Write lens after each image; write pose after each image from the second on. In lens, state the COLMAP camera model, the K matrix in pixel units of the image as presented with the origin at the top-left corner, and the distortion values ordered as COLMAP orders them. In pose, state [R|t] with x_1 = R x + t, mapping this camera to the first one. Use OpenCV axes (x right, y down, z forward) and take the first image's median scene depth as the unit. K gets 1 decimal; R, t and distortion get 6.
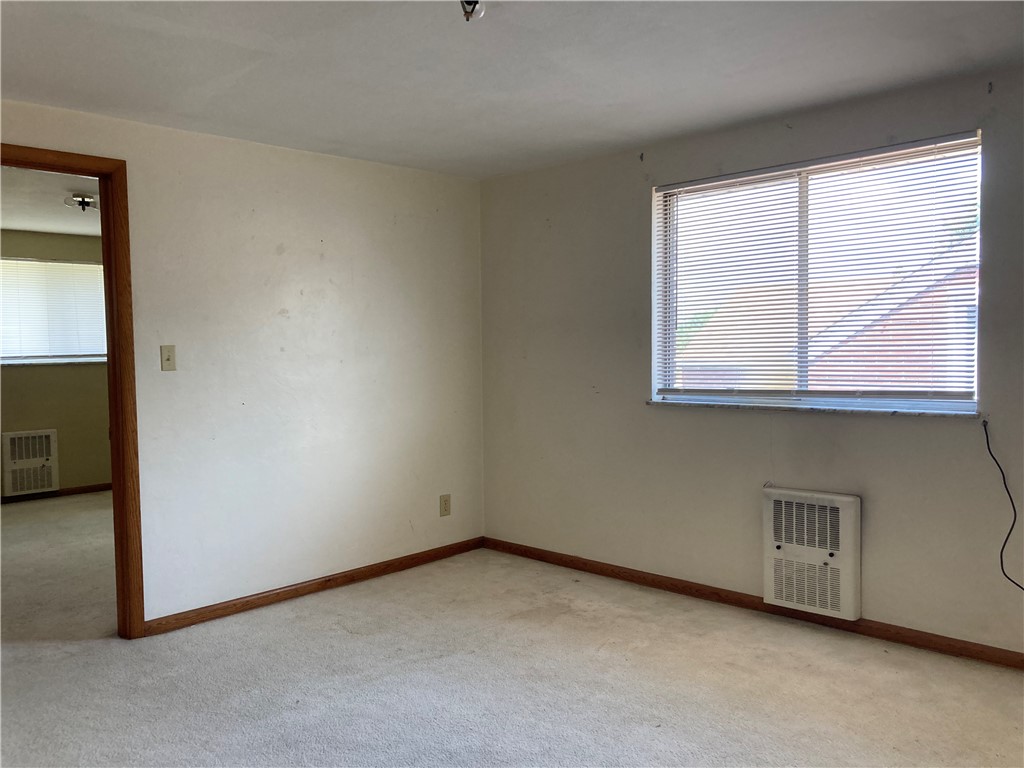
lens RADIAL K [[840.9, 0, 497.0], [0, 840.9, 390.3], [0, 0, 1]] dist [0.019906, -0.010028]
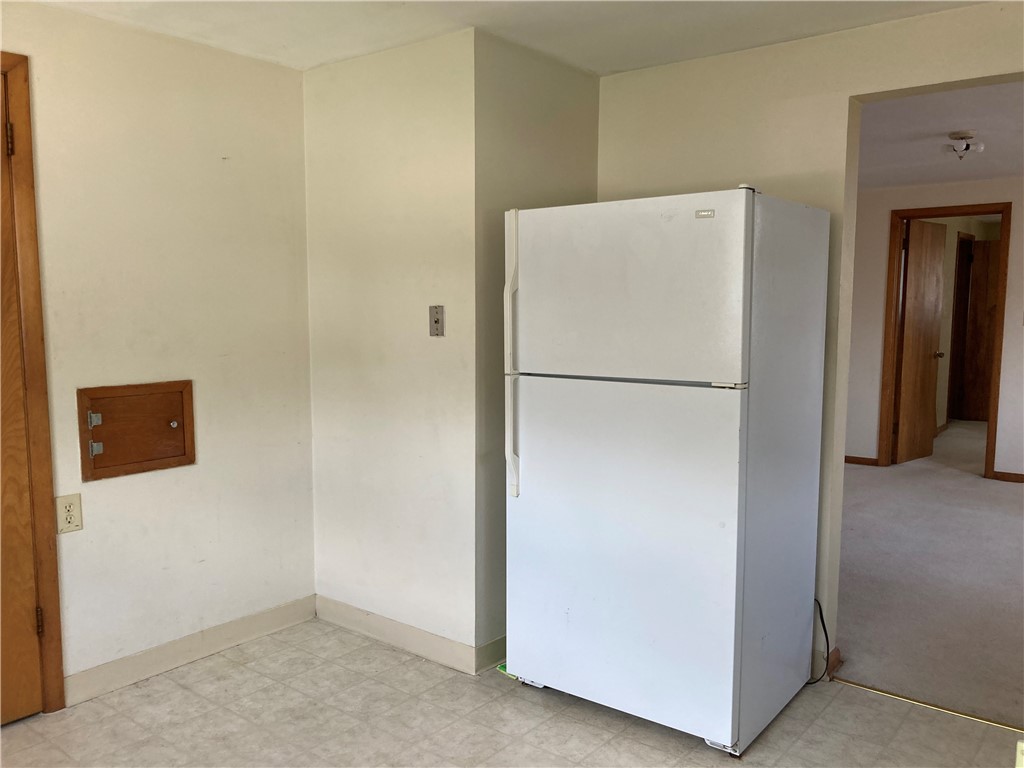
lens RADIAL K [[840.9, 0, 513.3], [0, 840.9, 392.5], [0, 0, 1]] dist [0.019906, -0.010028]
pose [[0.114174, 0.121925, -0.985951, 1.144457], [-0.060163, 0.991467, 0.115641, -0.024773], [0.991637, 0.046115, 0.120535, -0.186932]]
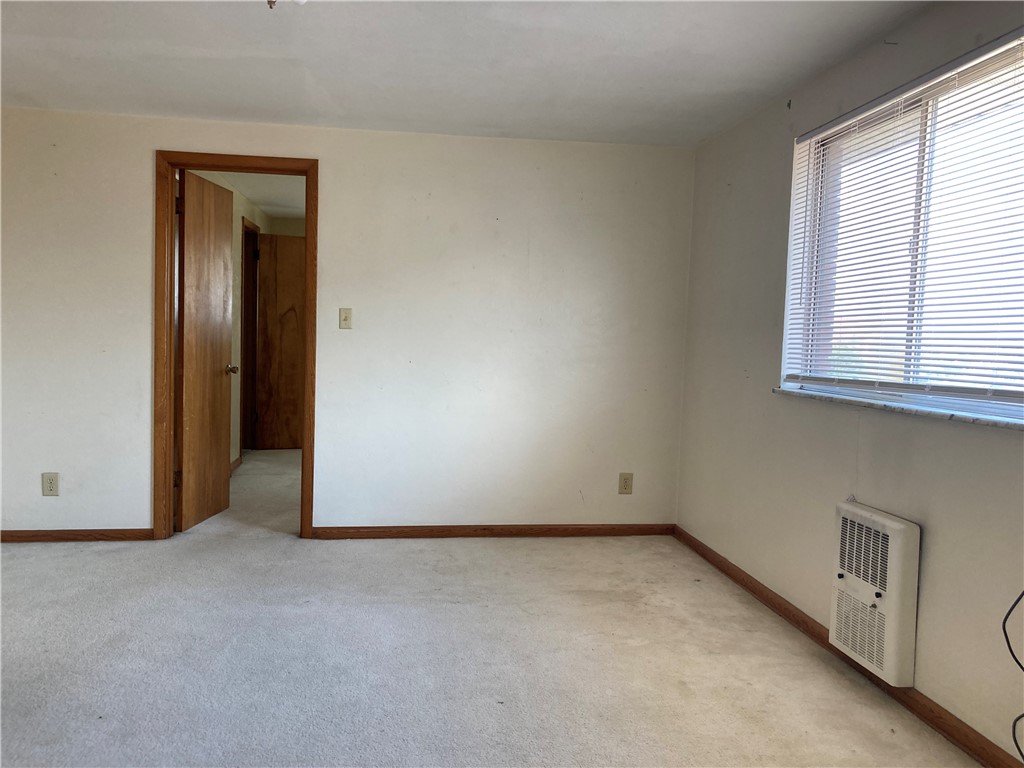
lens RADIAL K [[840.9, 0, 516.4], [0, 840.9, 387.6], [0, 0, 1]] dist [0.019906, -0.010028]
pose [[0.797173, 0.077779, -0.598719, 0.555219], [-0.076446, 0.996689, 0.027694, 0.009578], [0.598891, 0.023693, 0.800480, 0.172476]]
